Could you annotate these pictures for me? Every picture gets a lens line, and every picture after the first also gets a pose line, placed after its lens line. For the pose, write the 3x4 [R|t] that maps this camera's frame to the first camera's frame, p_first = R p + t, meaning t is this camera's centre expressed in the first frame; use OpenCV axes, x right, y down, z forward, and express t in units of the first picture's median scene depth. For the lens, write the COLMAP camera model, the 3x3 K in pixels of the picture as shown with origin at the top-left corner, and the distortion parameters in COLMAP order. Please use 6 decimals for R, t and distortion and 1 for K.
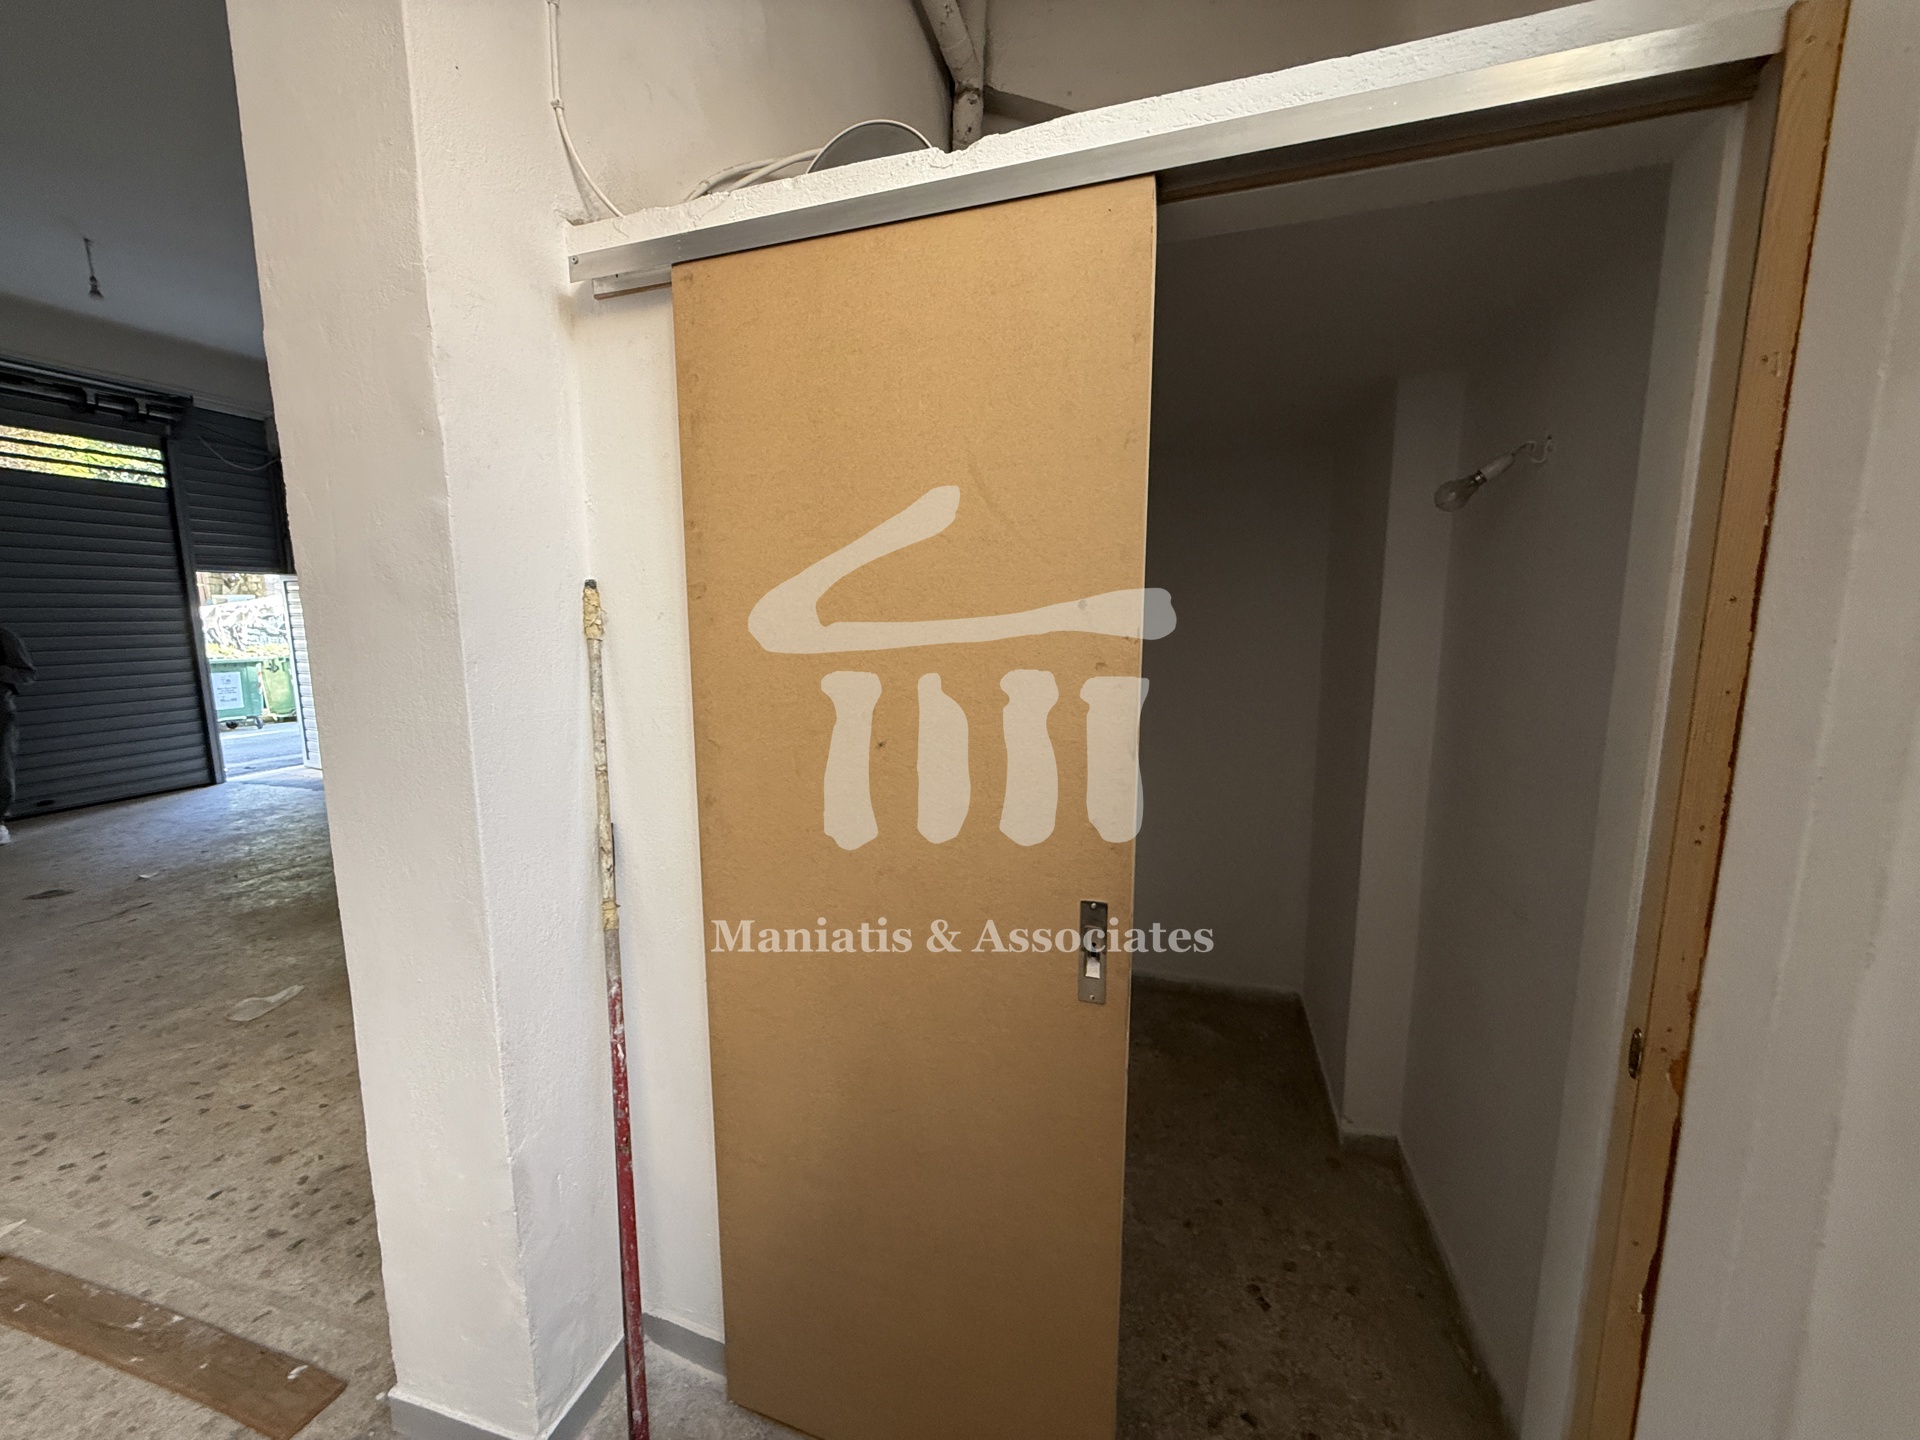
lens RADIAL K [[760.8, 0, 951.7], [0, 760.8, 718.7], [0, 0, 1]] dist [-0.000117, 0.000076]
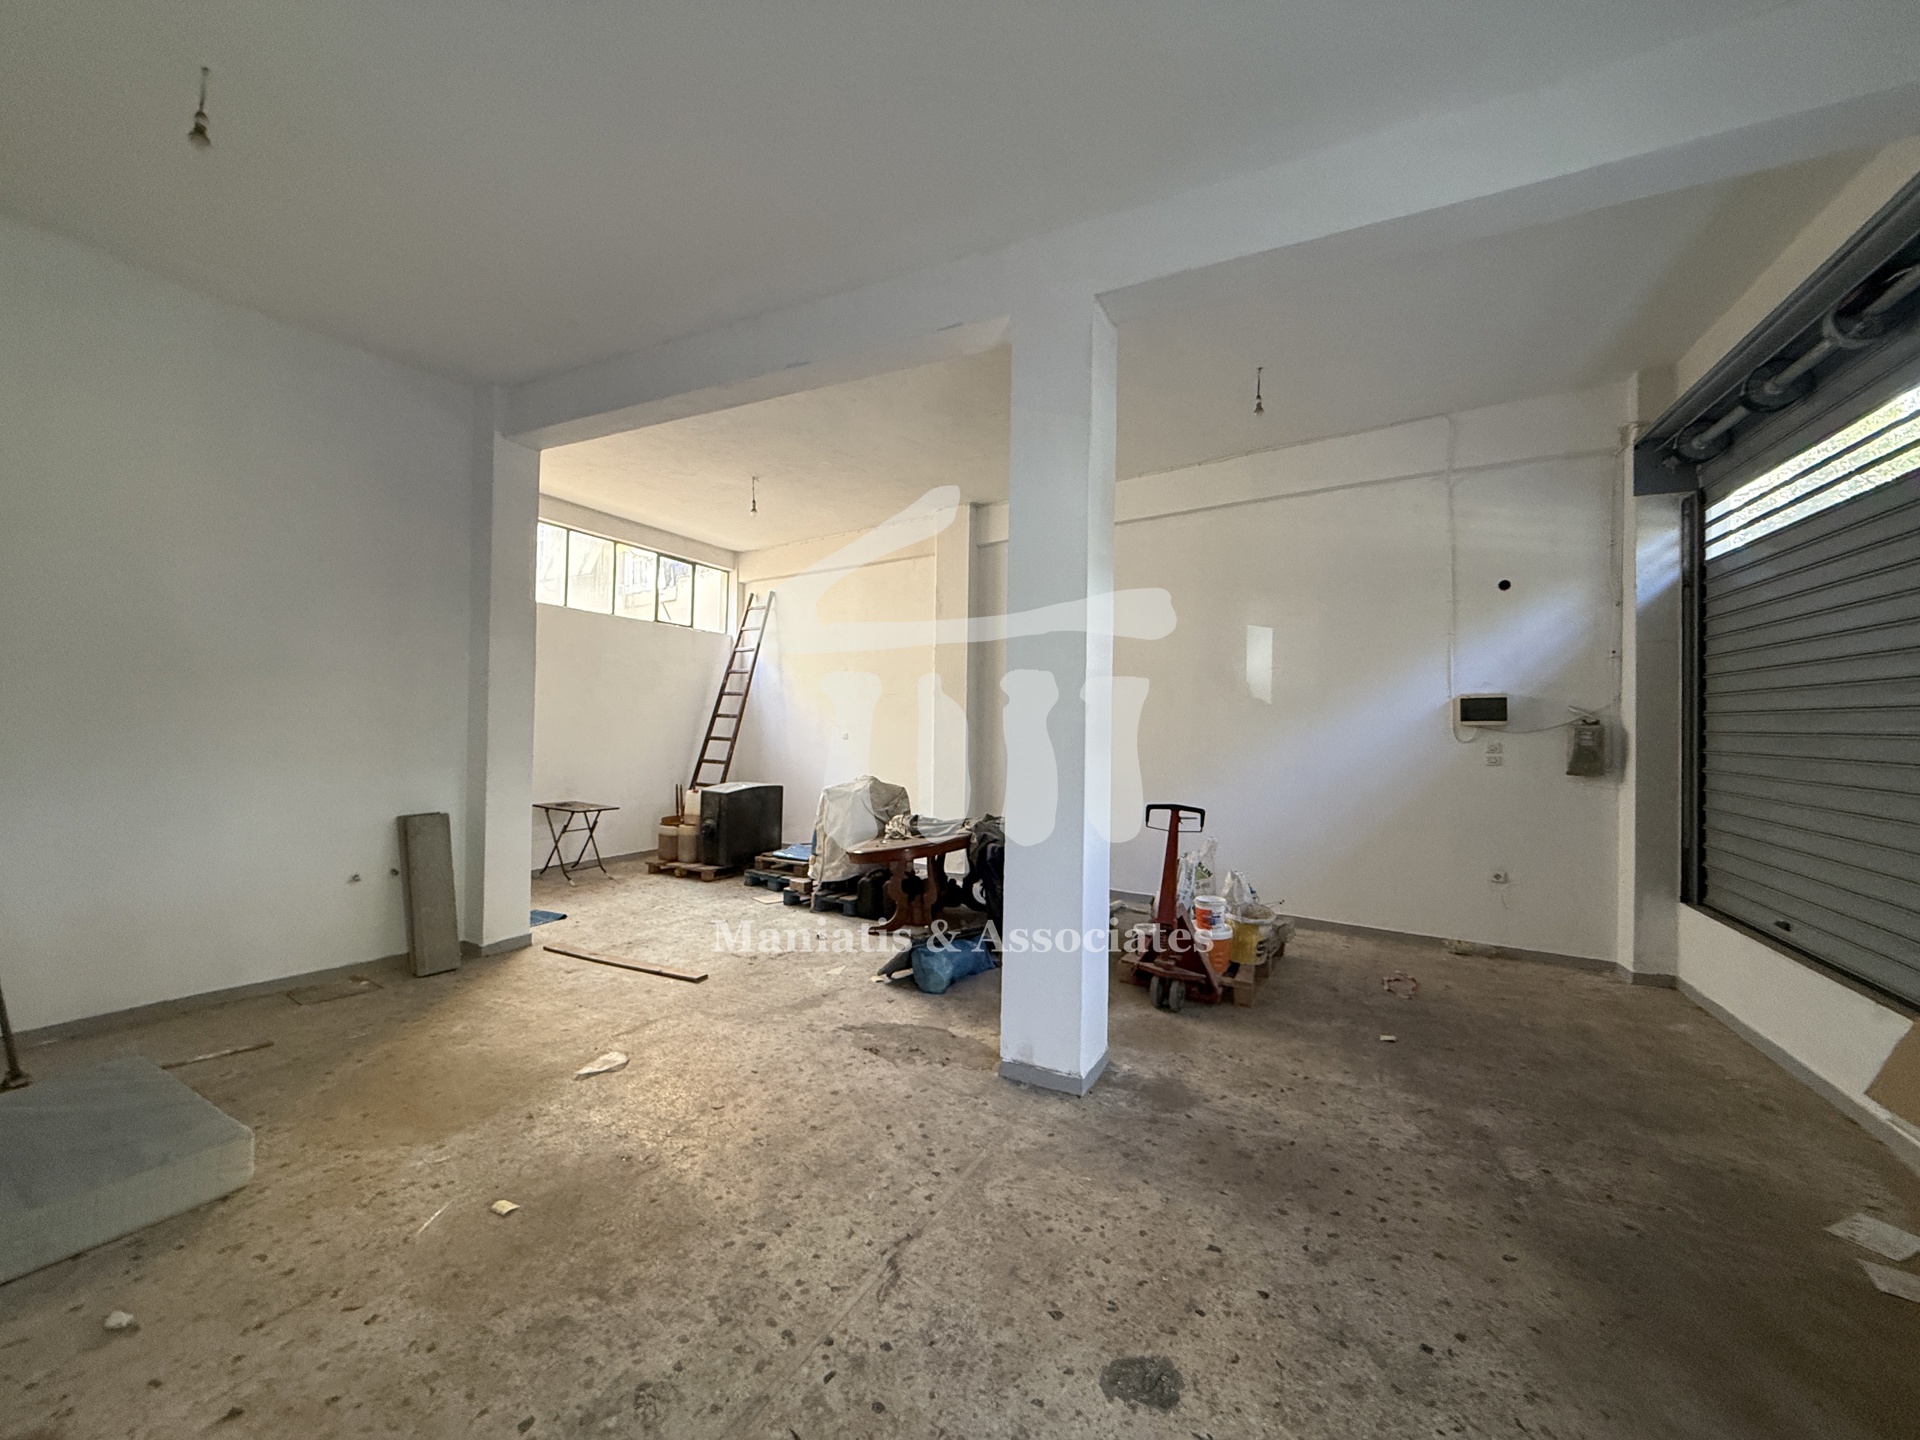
lens RADIAL K [[760.8, 0, 951.7], [0, 760.8, 719.2], [0, 0, 1]] dist [-0.000117, 0.000076]
pose [[-0.983746, -0.008706, 0.179356, -2.047914], [0.014121, 0.991980, 0.125606, -0.347855], [-0.179011, 0.126097, -0.975733, 2.474947]]
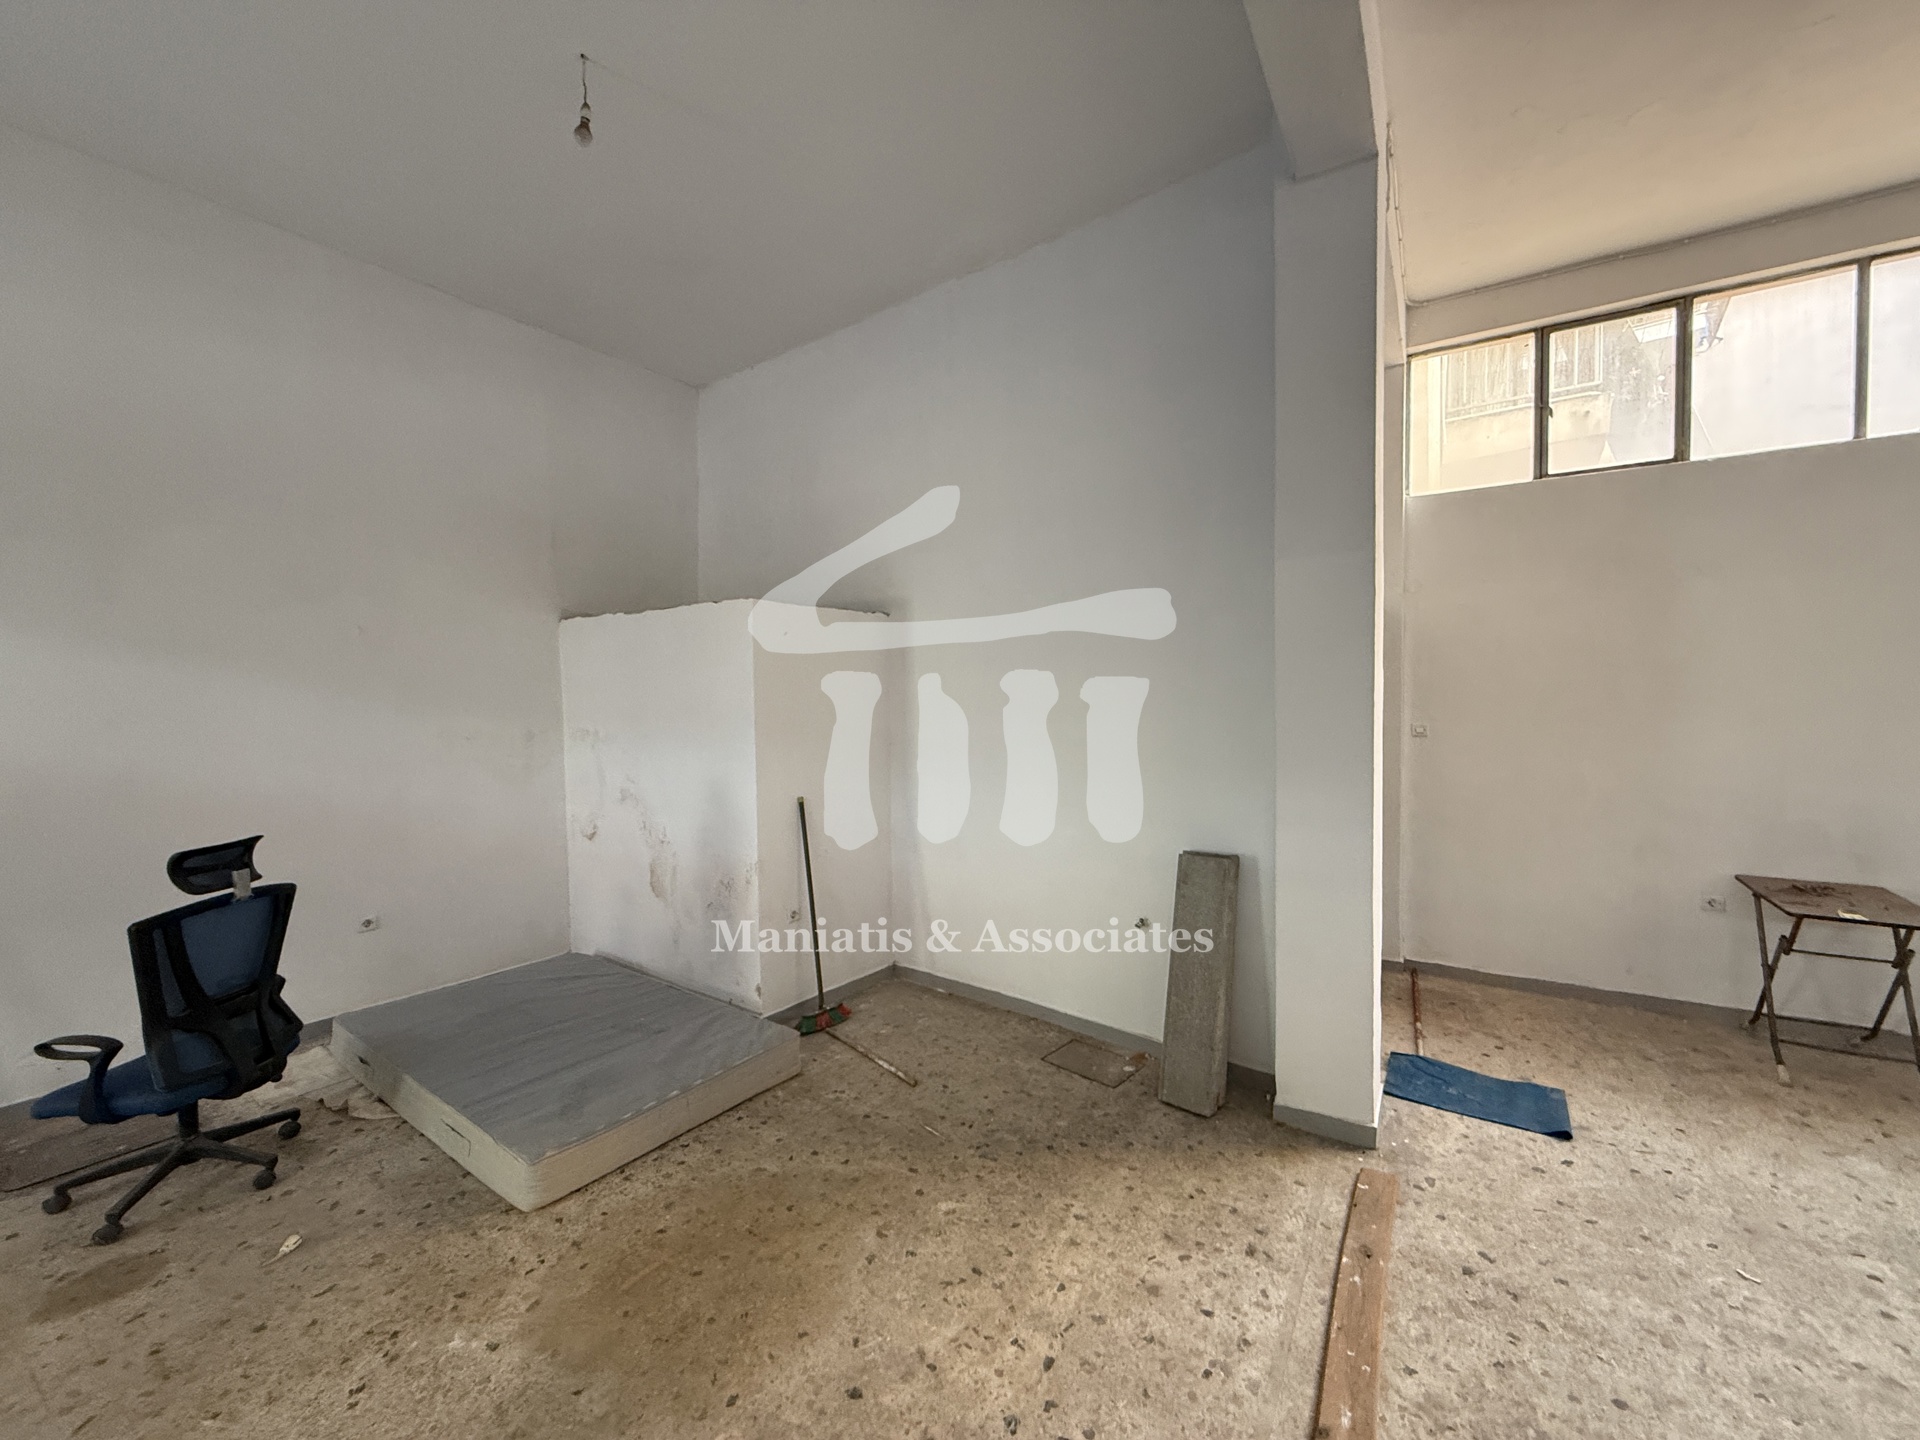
lens RADIAL K [[760.8, 0, 956.6], [0, 760.8, 721.2], [0, 0, 1]] dist [-0.000117, 0.000076]
pose [[0.280910, -0.018571, 0.959555, -1.684544], [0.140601, 0.989822, -0.022004, -0.120586], [-0.949379, 0.141095, 0.280662, 0.790232]]
